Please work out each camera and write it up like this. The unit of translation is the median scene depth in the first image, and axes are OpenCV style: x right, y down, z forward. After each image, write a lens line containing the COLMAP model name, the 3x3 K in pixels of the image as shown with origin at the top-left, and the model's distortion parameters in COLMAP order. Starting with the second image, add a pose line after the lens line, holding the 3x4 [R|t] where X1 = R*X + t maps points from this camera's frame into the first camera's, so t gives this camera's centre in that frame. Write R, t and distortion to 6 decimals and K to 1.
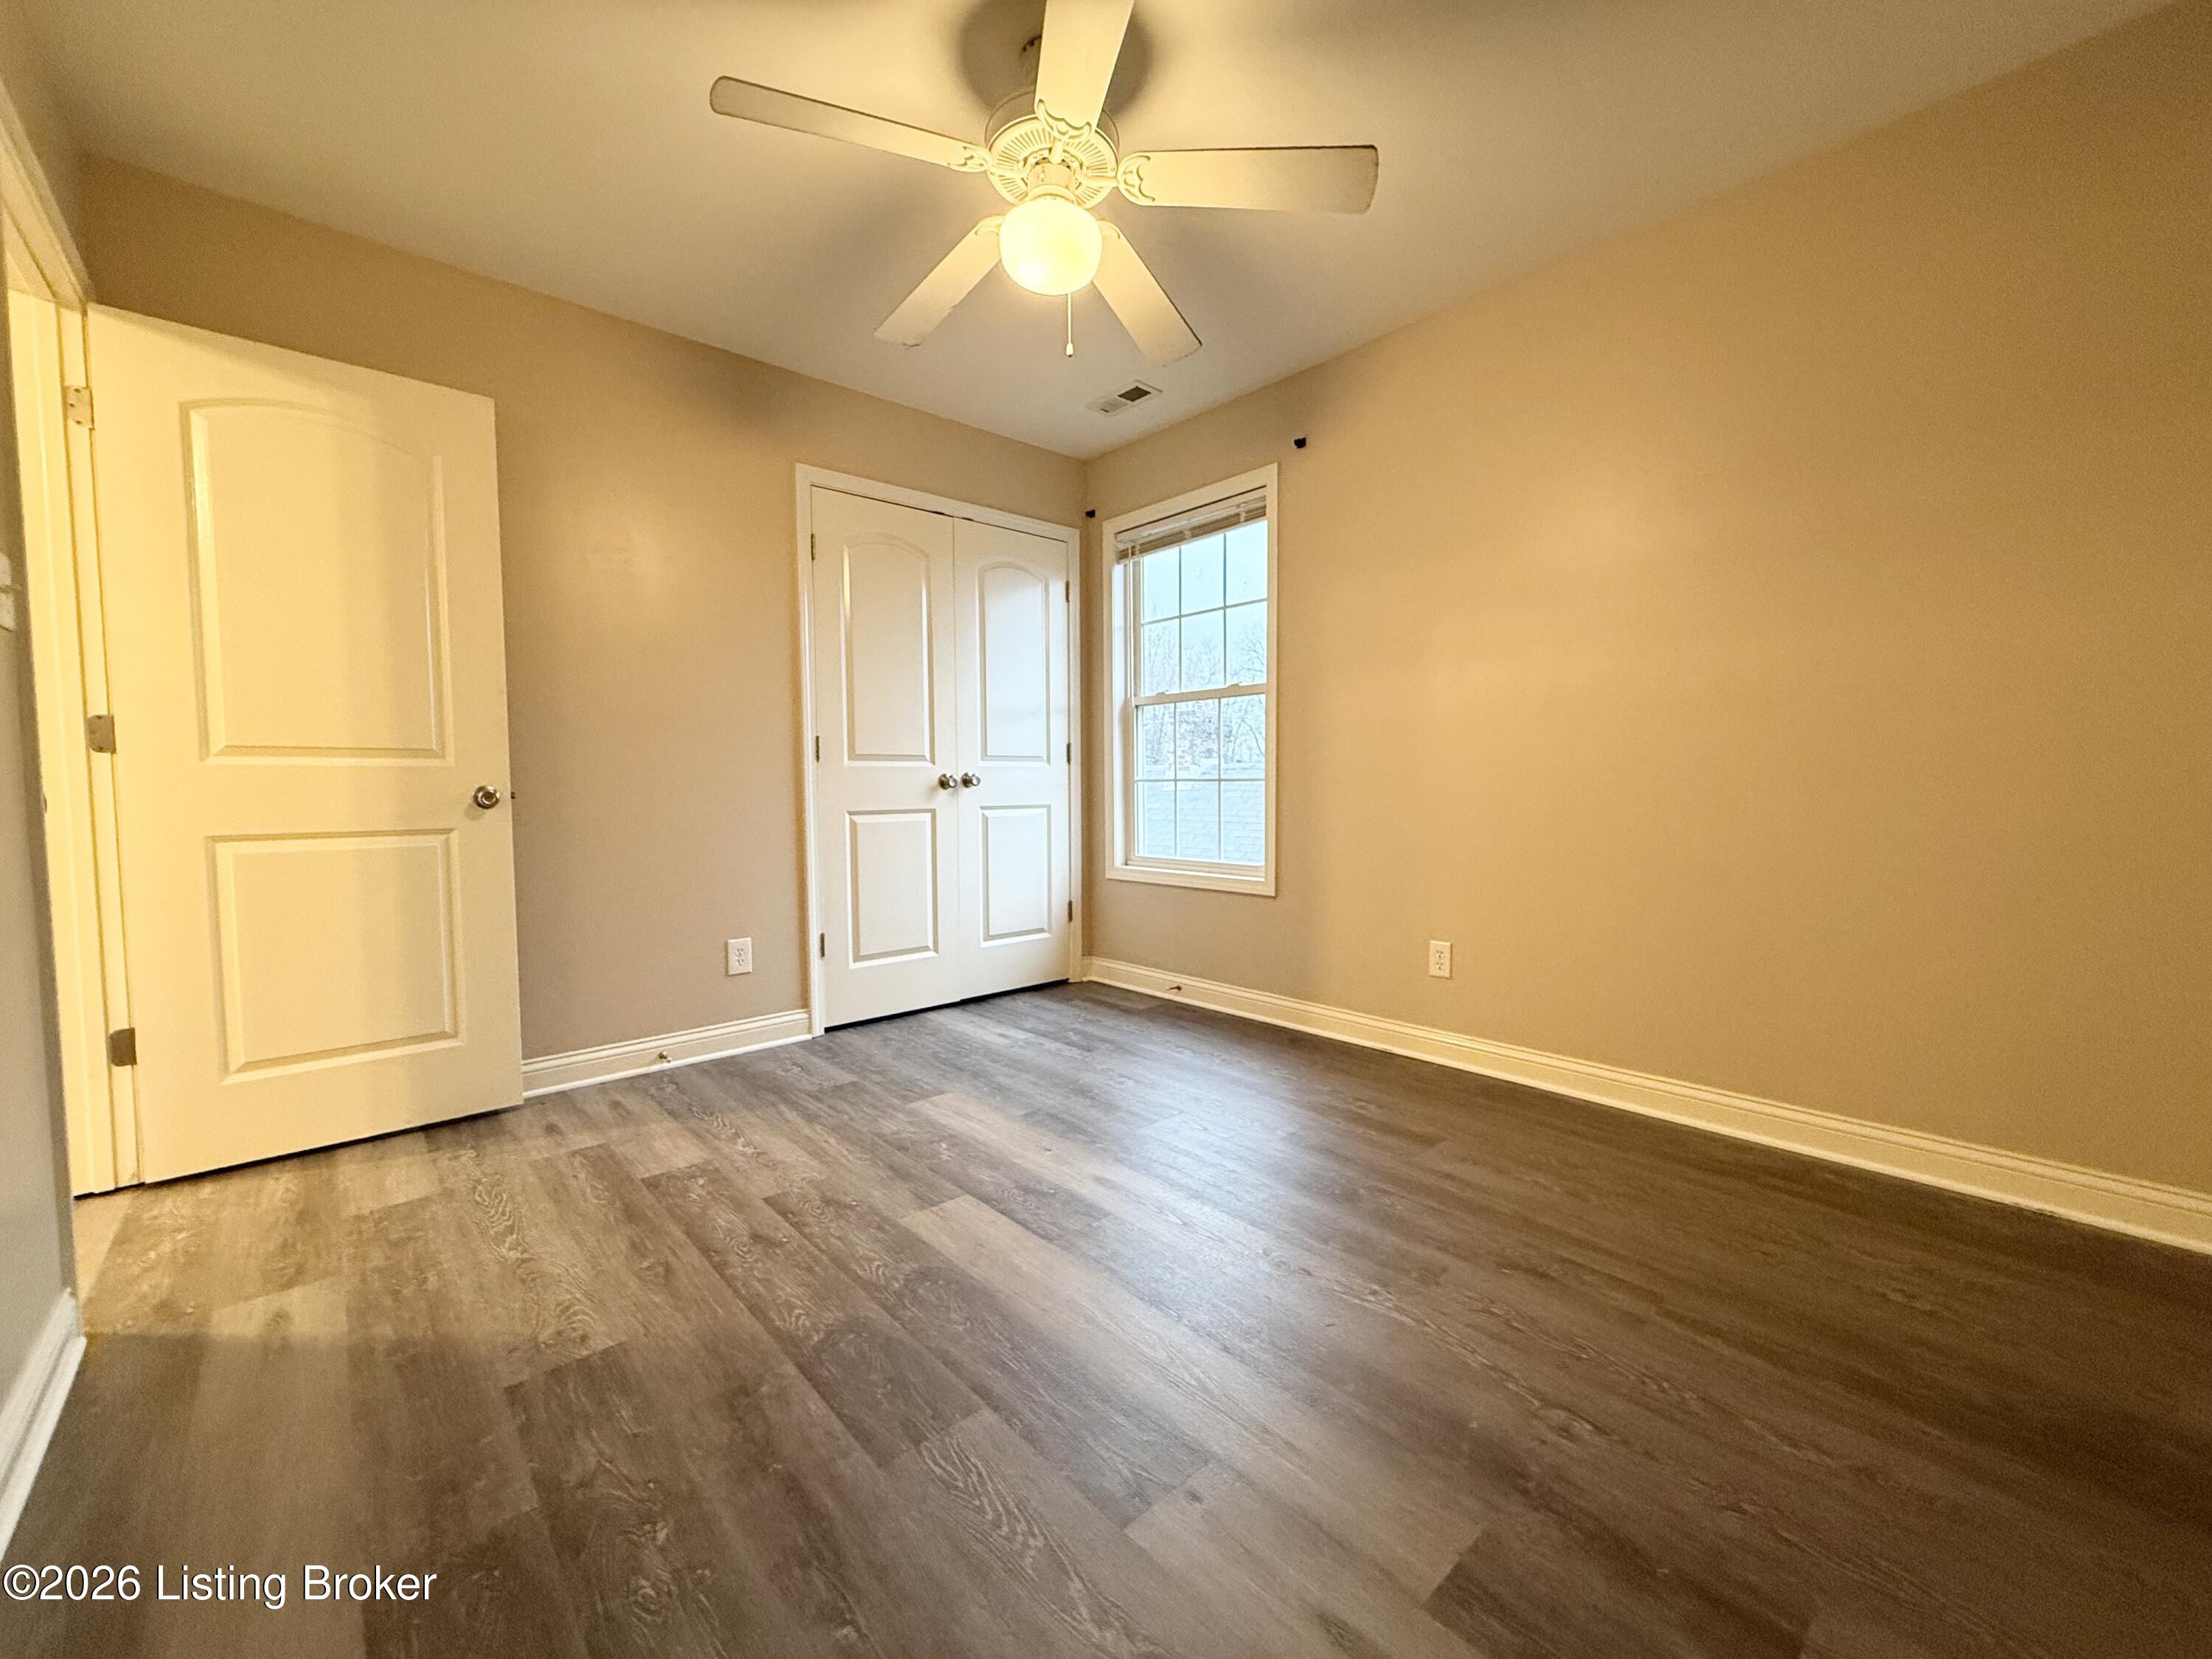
lens RADIAL K [[867.8, 0, 1111.2], [0, 867.8, 832.5], [0, 0, 1]] dist [-0.000478, 0.000375]
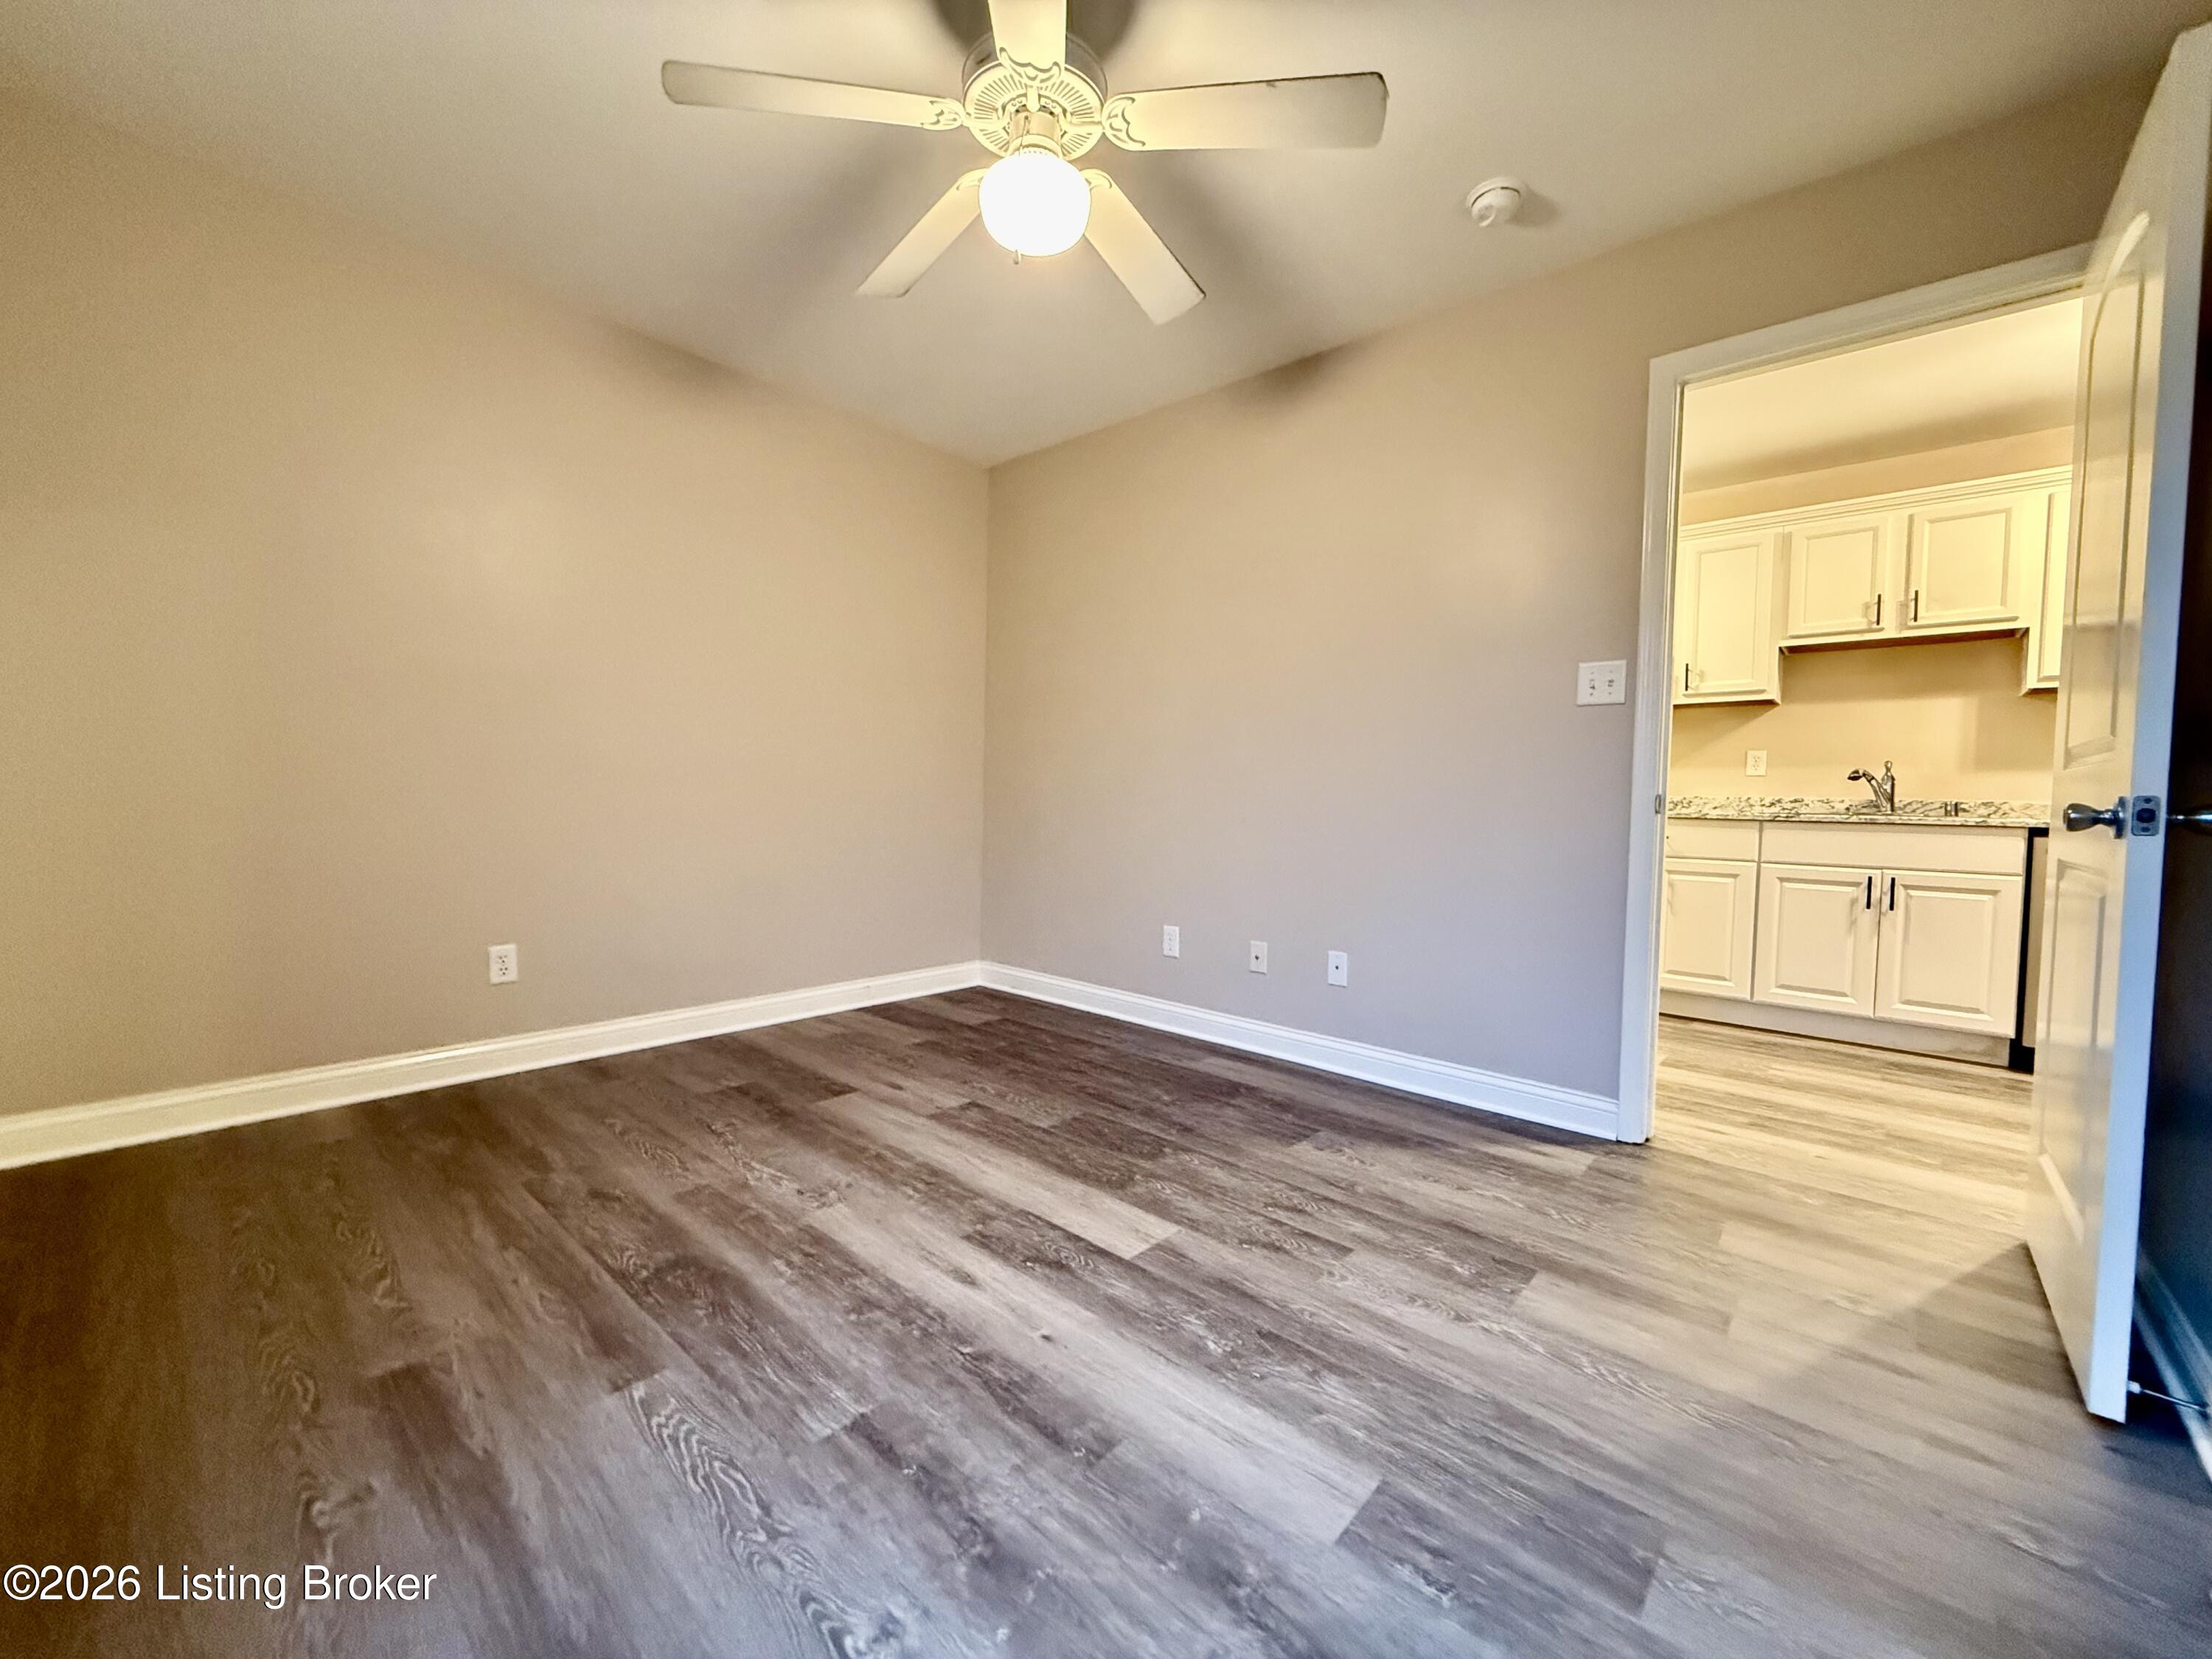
lens RADIAL K [[867.8, 0, 1111.2], [0, 867.8, 832.5], [0, 0, 1]] dist [-0.000478, 0.000375]
pose [[-0.993842, -0.009065, -0.110431, -0.054826], [-0.020092, 0.994868, 0.099161, -0.094070], [0.108966, 0.100770, -0.988925, 1.929631]]
